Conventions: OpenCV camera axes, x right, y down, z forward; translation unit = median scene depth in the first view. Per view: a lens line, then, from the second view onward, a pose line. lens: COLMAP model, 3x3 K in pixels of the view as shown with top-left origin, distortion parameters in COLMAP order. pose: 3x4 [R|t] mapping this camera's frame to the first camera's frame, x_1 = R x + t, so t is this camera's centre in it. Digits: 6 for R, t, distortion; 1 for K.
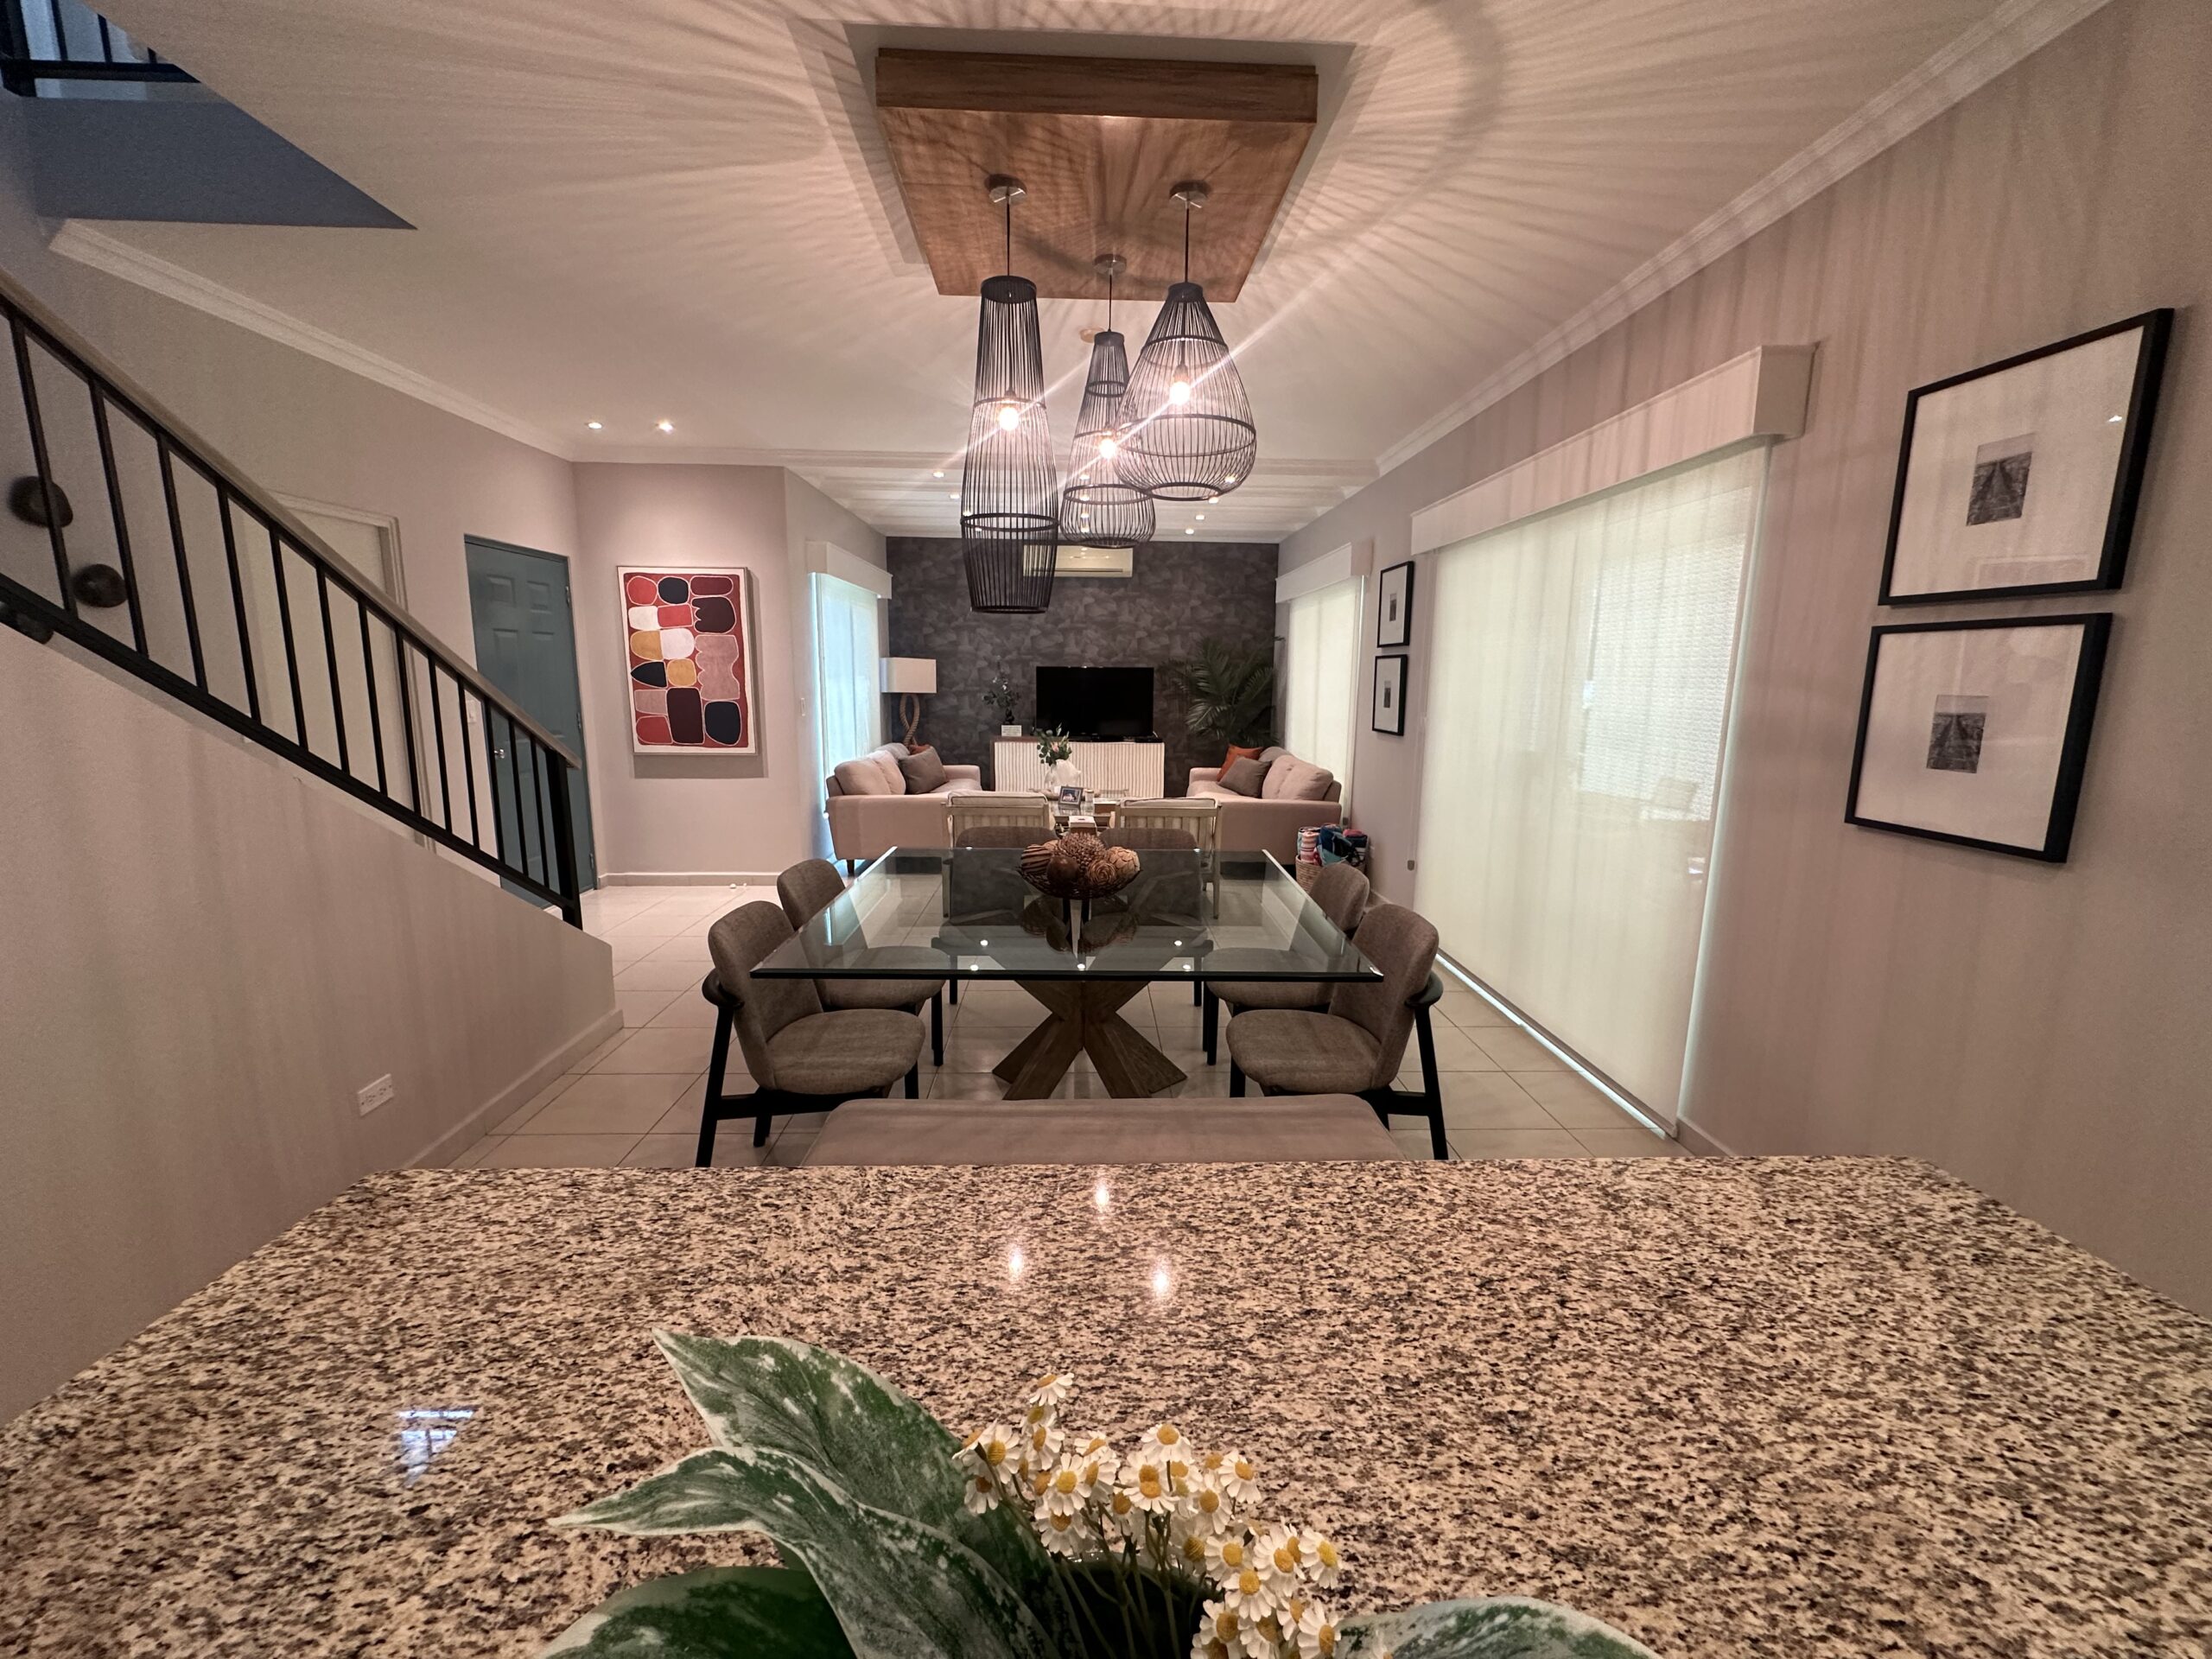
lens RADIAL K [[884.0, 0, 1103.9], [0, 884.0, 826.2], [0, 0, 1]] dist [-0.002581, 0.000658]
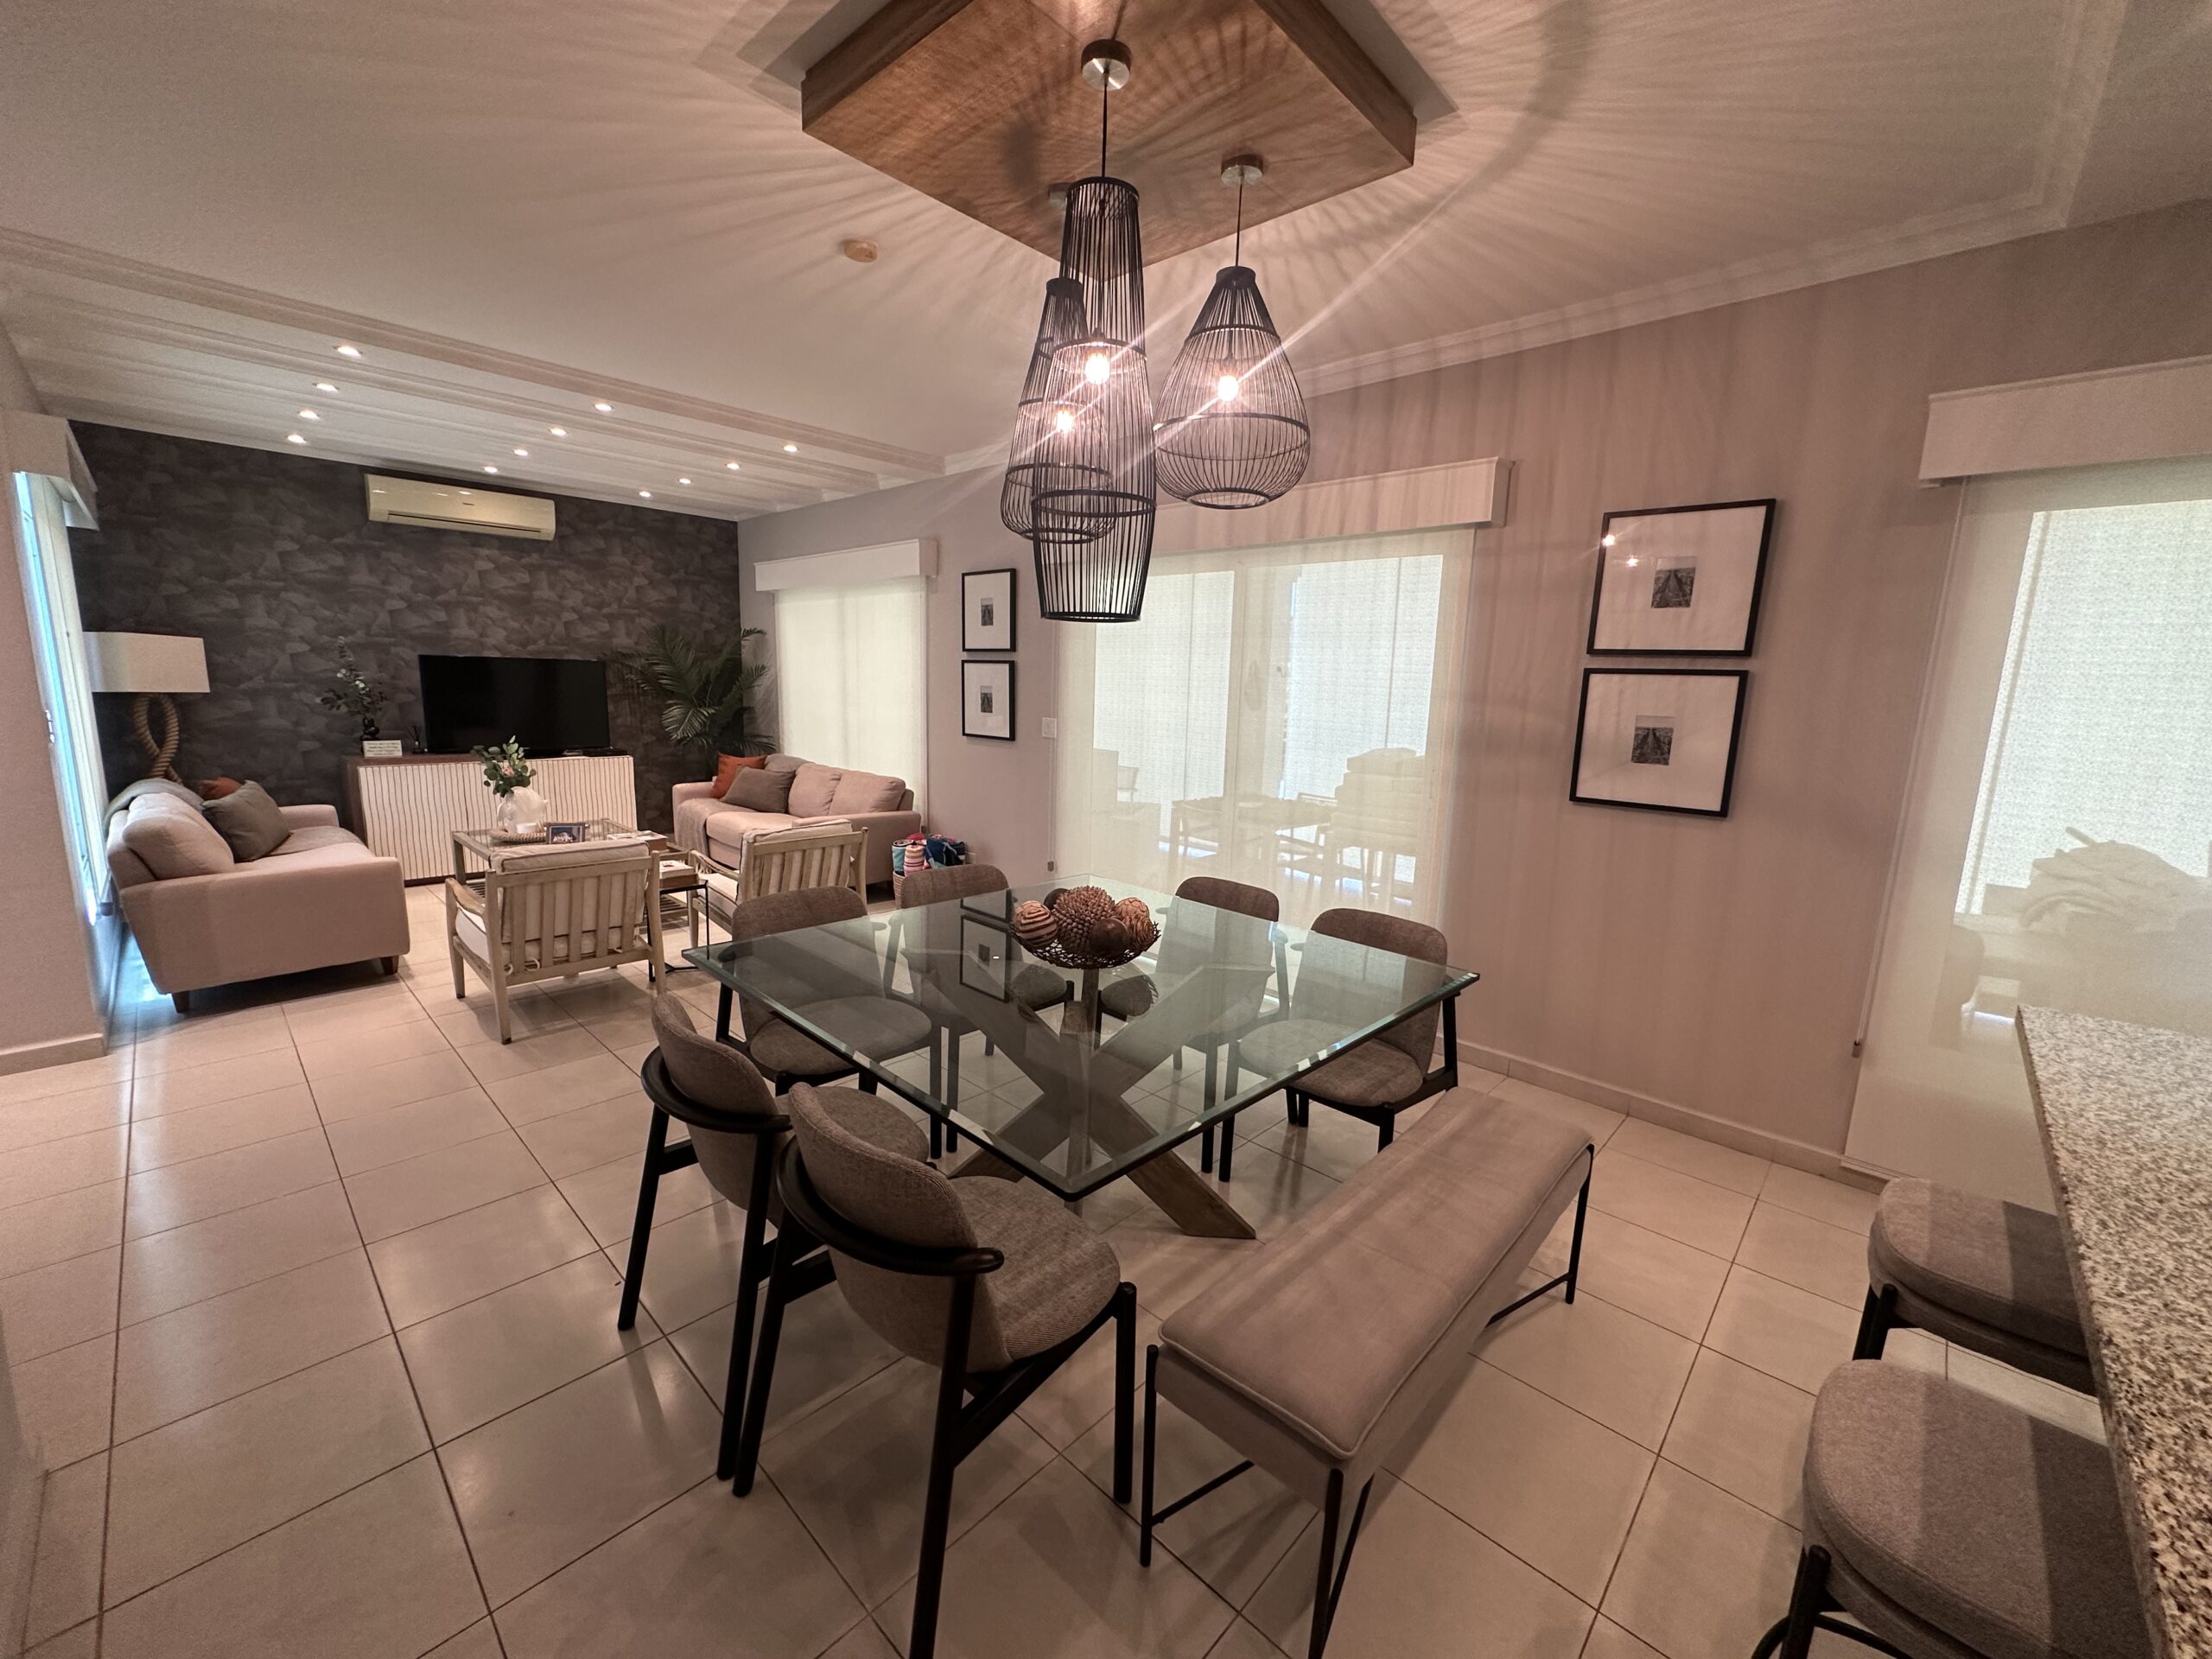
lens RADIAL K [[884.0, 0, 1105.1], [0, 884.0, 828.7], [0, 0, 1]] dist [-0.002581, 0.000658]
pose [[0.708382, -0.106864, 0.697693, -0.279161], [0.097220, 0.993823, 0.053511, -0.042611], [-0.699102, 0.029924, 0.714395, 0.187658]]
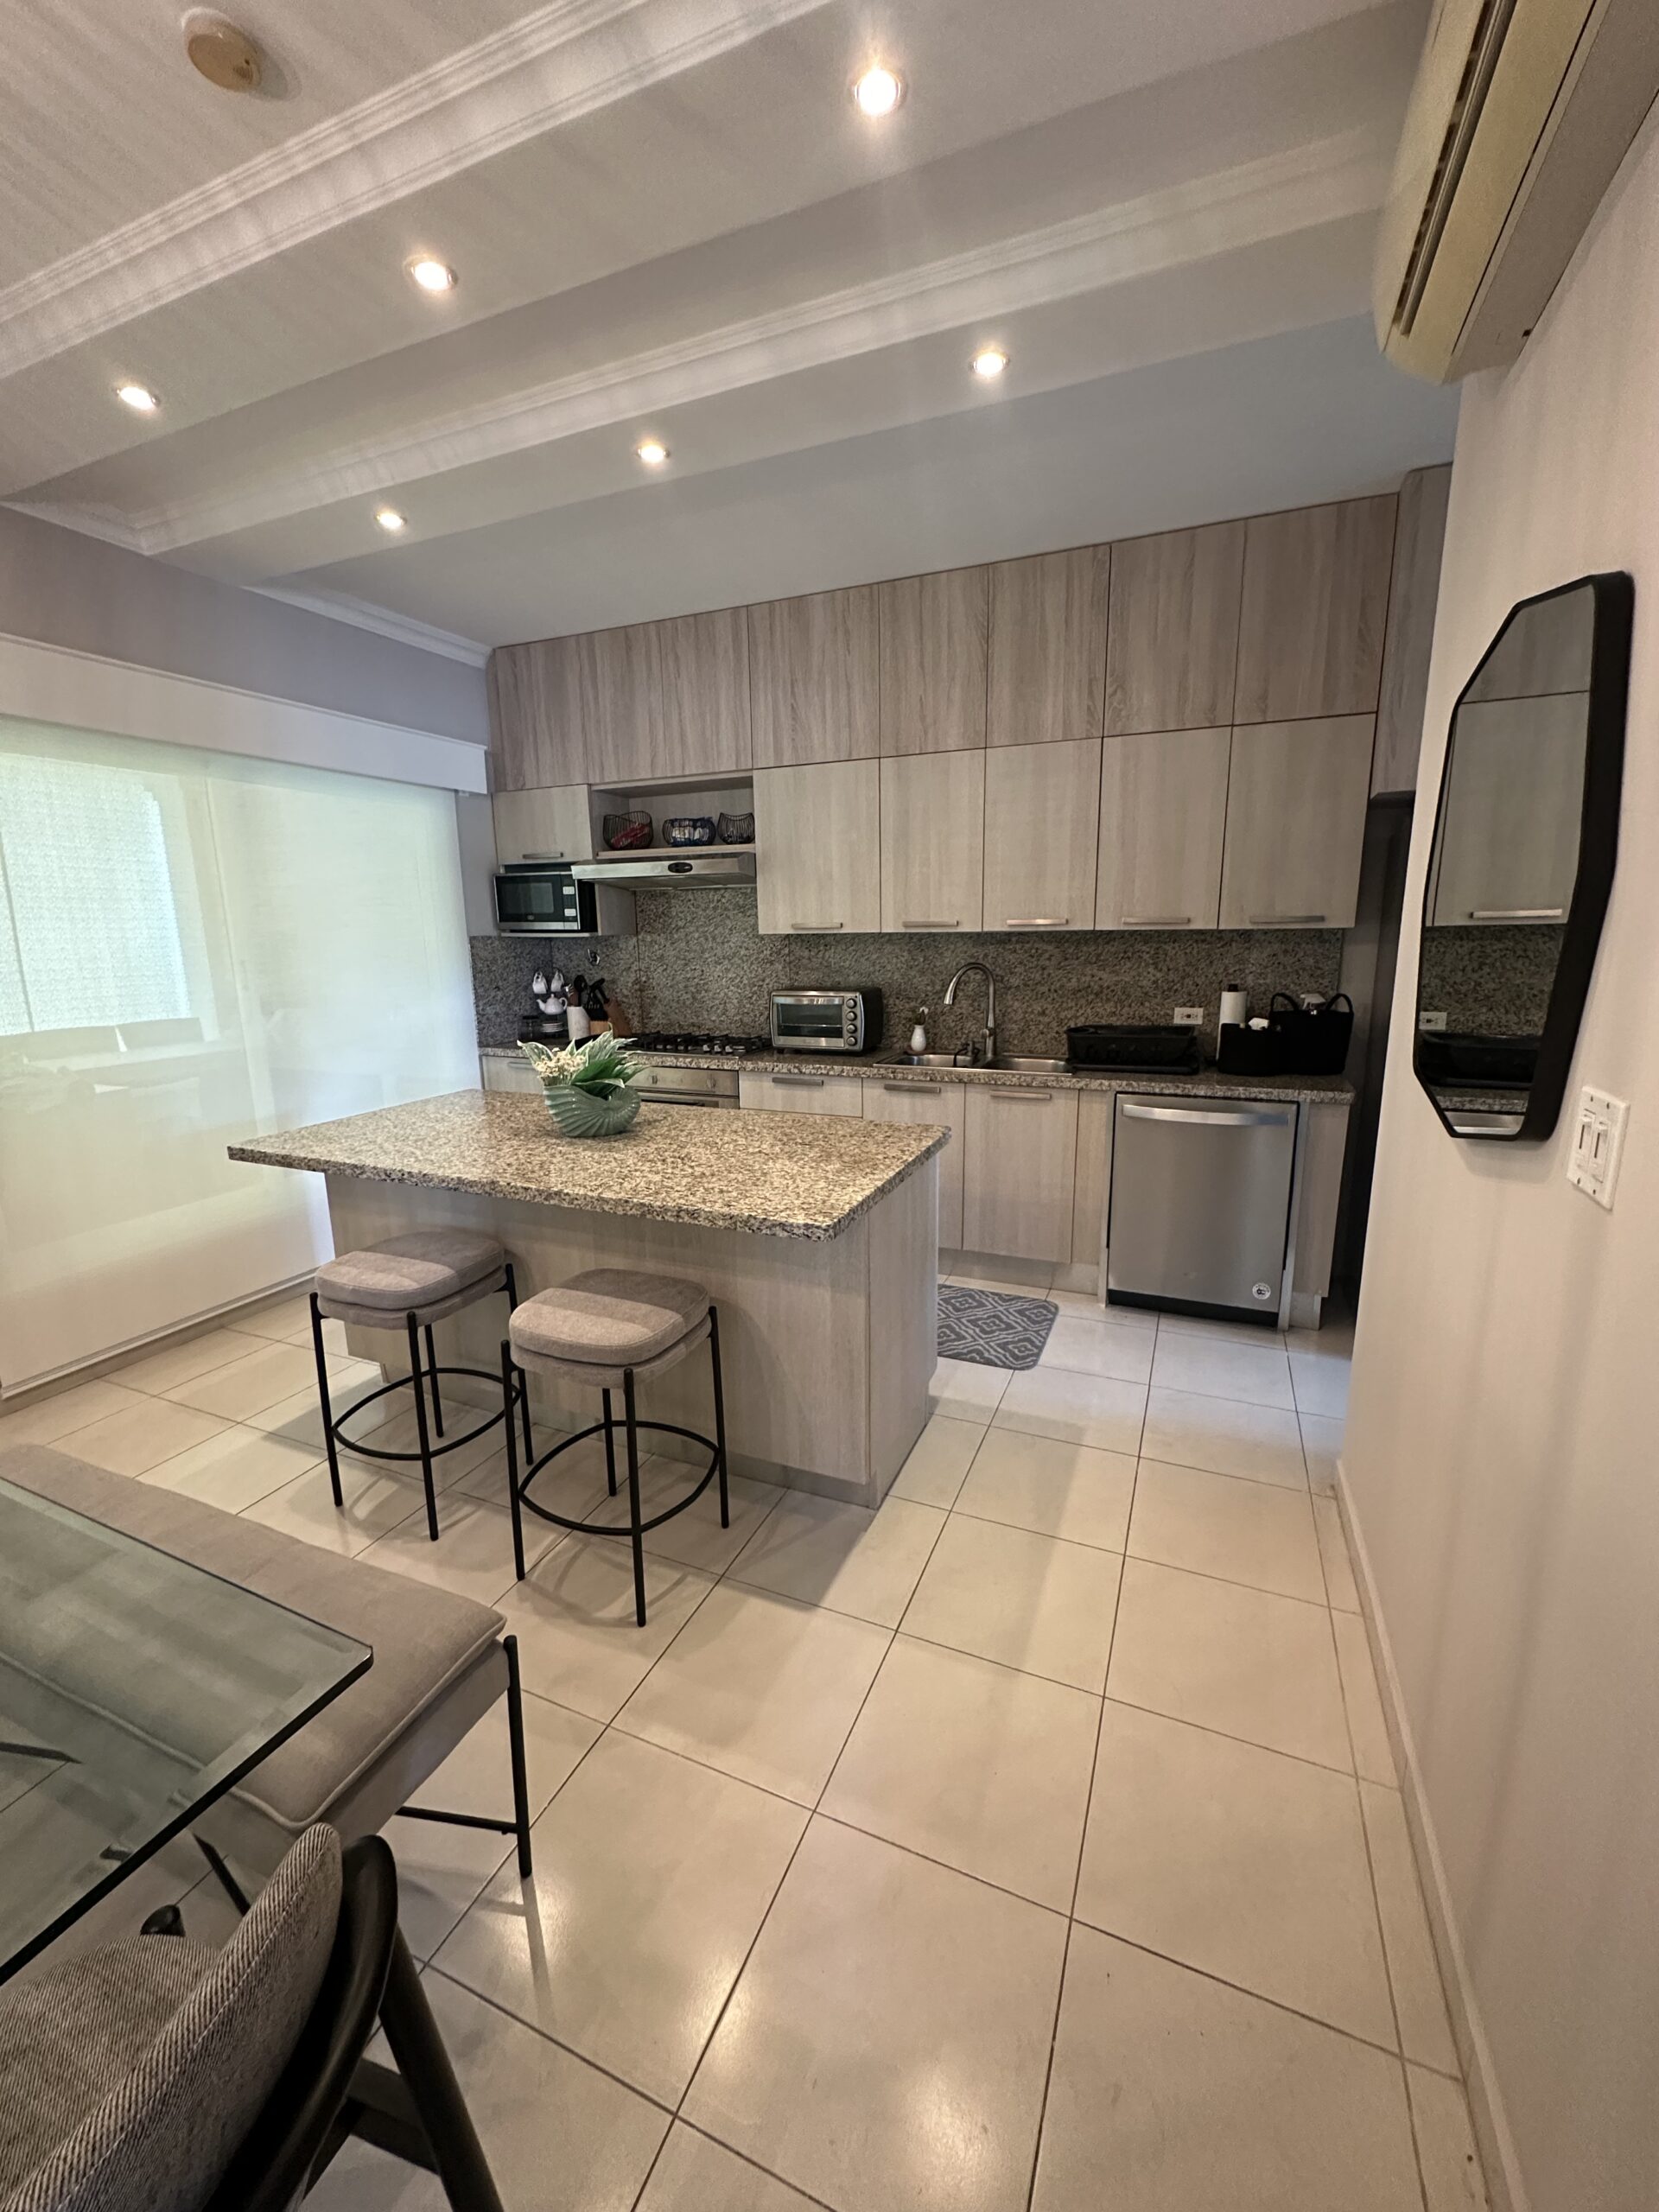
lens RADIAL K [[884.0, 0, 840.5], [0, 884.0, 1104.6], [0, 0, 1]] dist [-0.002581, 0.000658]
pose [[-0.912283, -0.090808, 0.399367, -0.266173], [0.062652, 0.932691, 0.355194, -0.081588], [-0.404740, 0.349058, -0.845189, 0.416133]]
